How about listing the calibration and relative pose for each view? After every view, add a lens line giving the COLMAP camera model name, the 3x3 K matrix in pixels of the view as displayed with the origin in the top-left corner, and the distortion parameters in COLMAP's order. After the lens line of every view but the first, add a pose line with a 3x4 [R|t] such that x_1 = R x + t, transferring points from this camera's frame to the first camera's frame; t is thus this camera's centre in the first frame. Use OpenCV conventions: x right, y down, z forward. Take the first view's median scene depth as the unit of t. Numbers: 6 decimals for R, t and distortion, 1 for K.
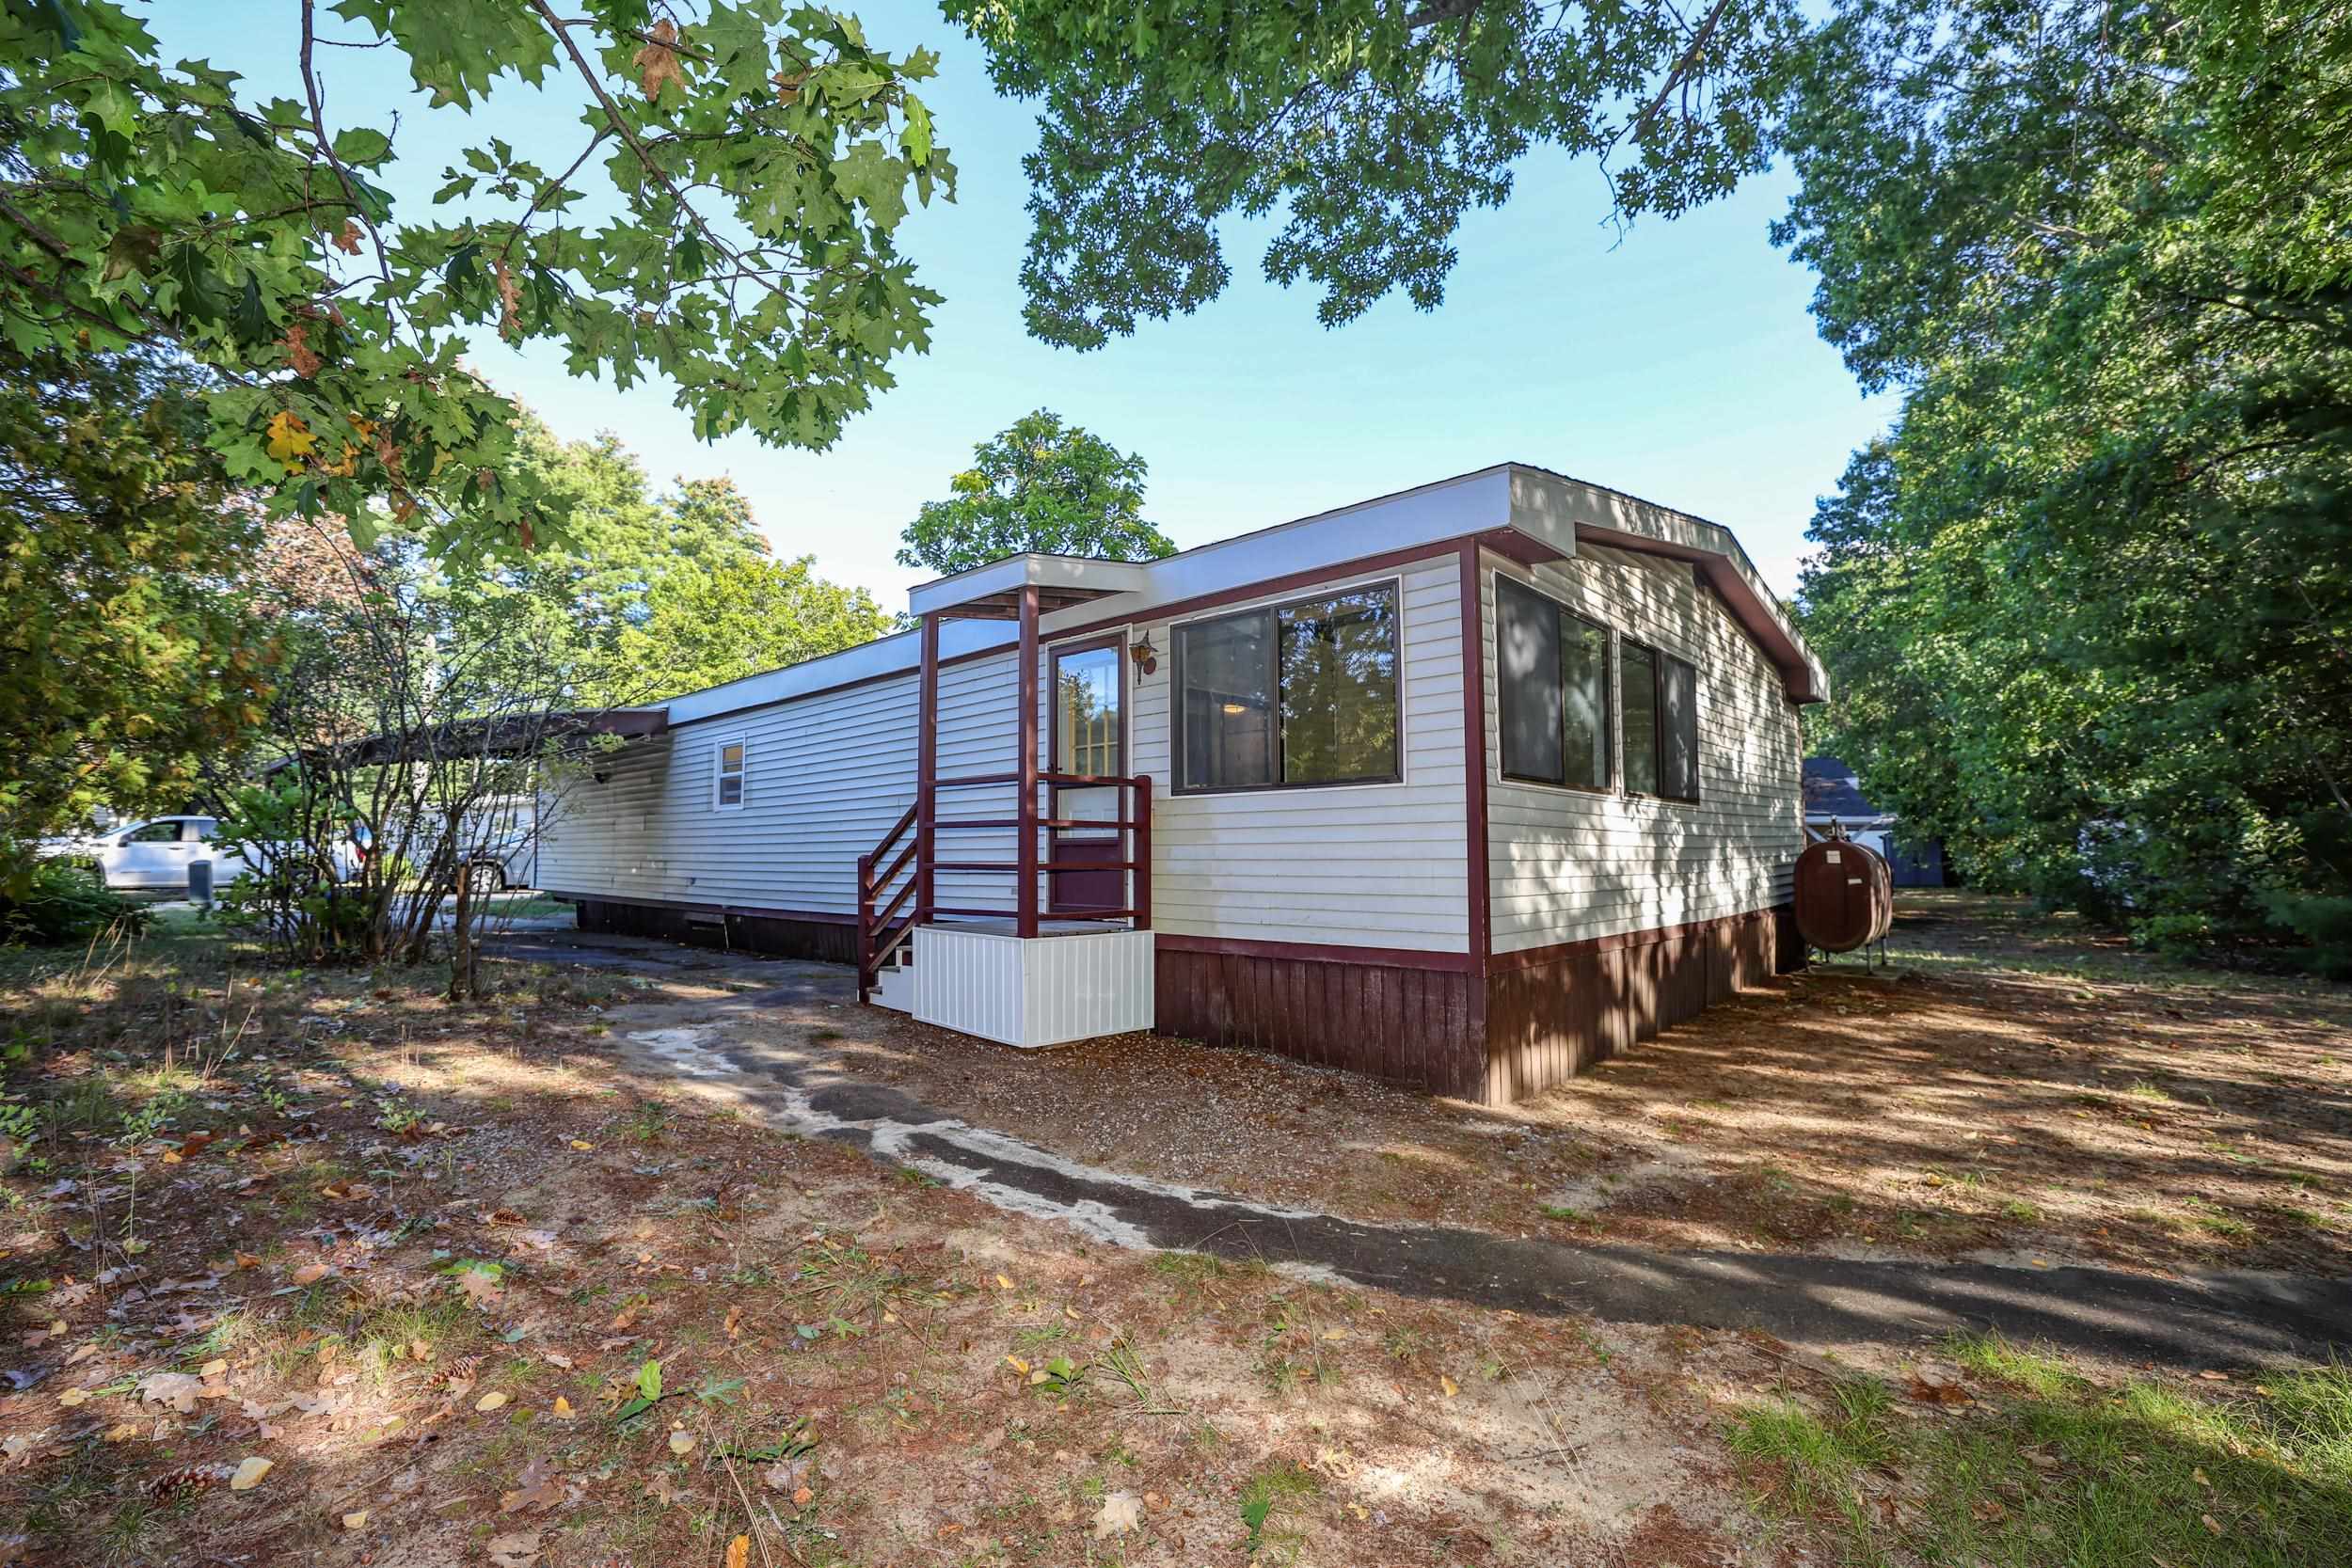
lens RADIAL K [[1032.2, 0, 1172.3], [0, 1032.2, 777.9], [0, 0, 1]] dist [-0.051009, 0.018318]
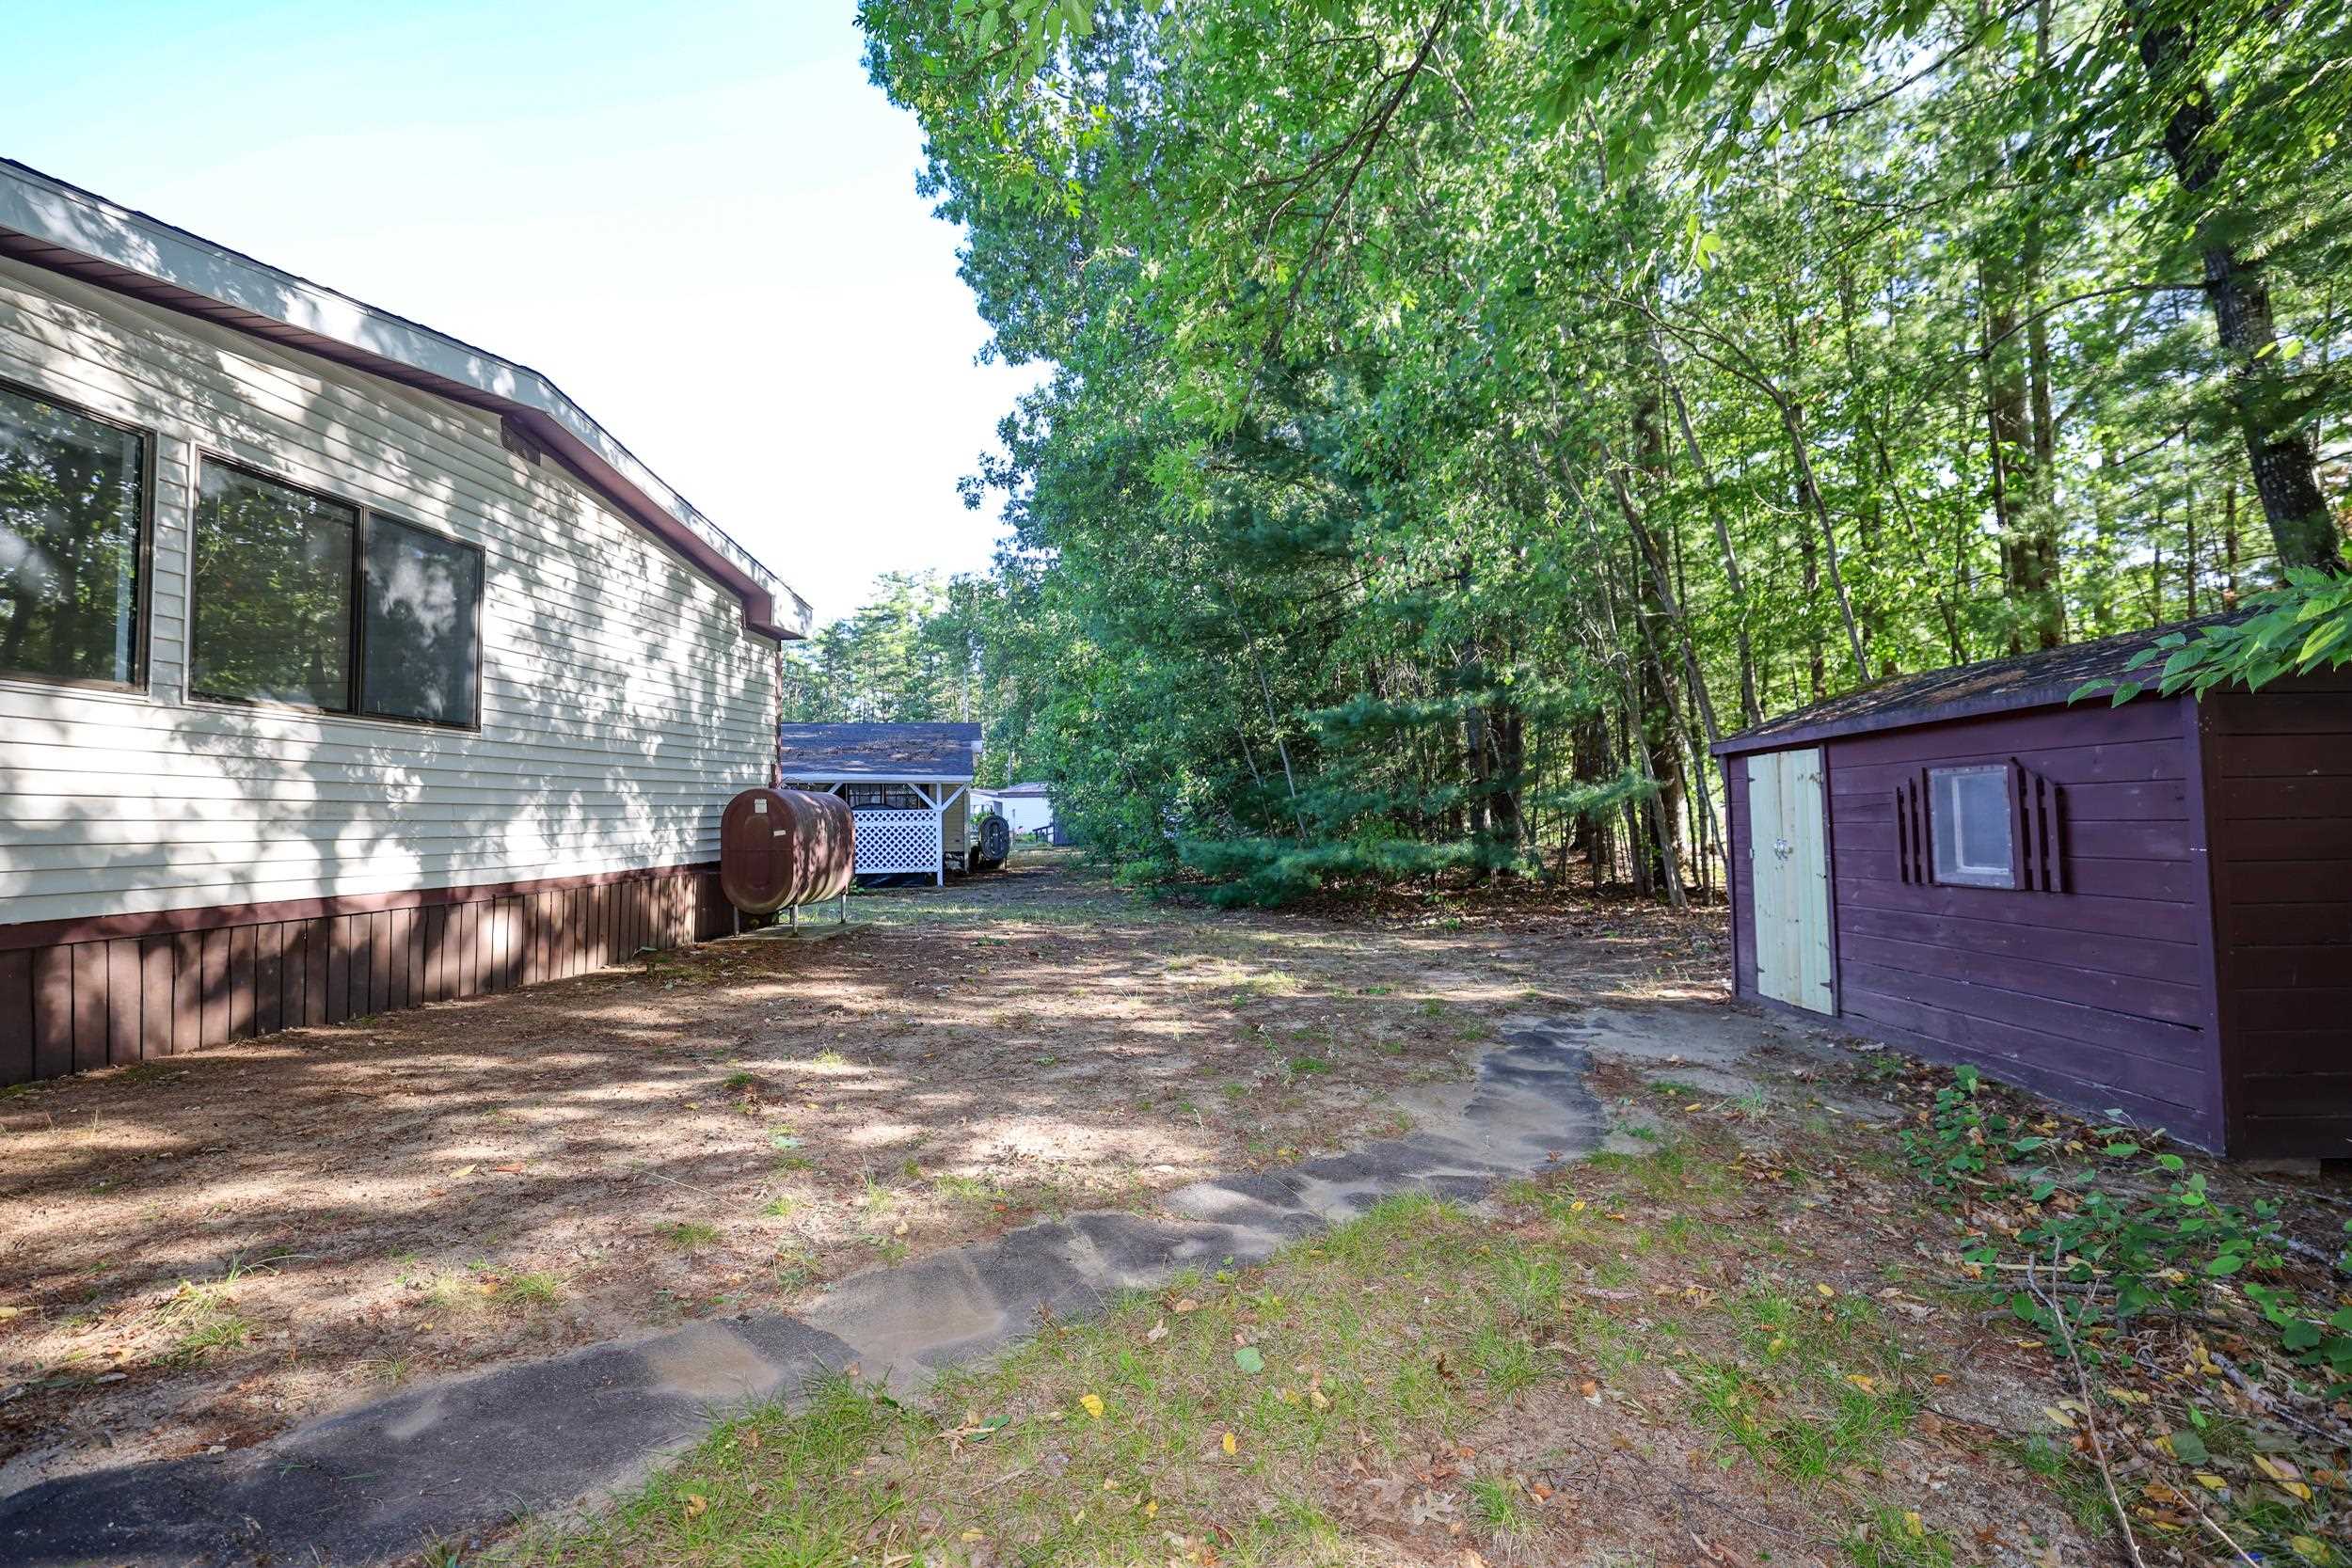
lens RADIAL K [[1032.2, 0, 1172.3], [0, 1032.2, 777.9], [0, 0, 1]] dist [-0.051009, 0.018318]
pose [[0.801979, 0.016968, 0.597111, 0.380376], [-0.031244, 0.999420, 0.013564, 0.028498], [-0.596535, -0.029535, 0.802044, 0.076618]]
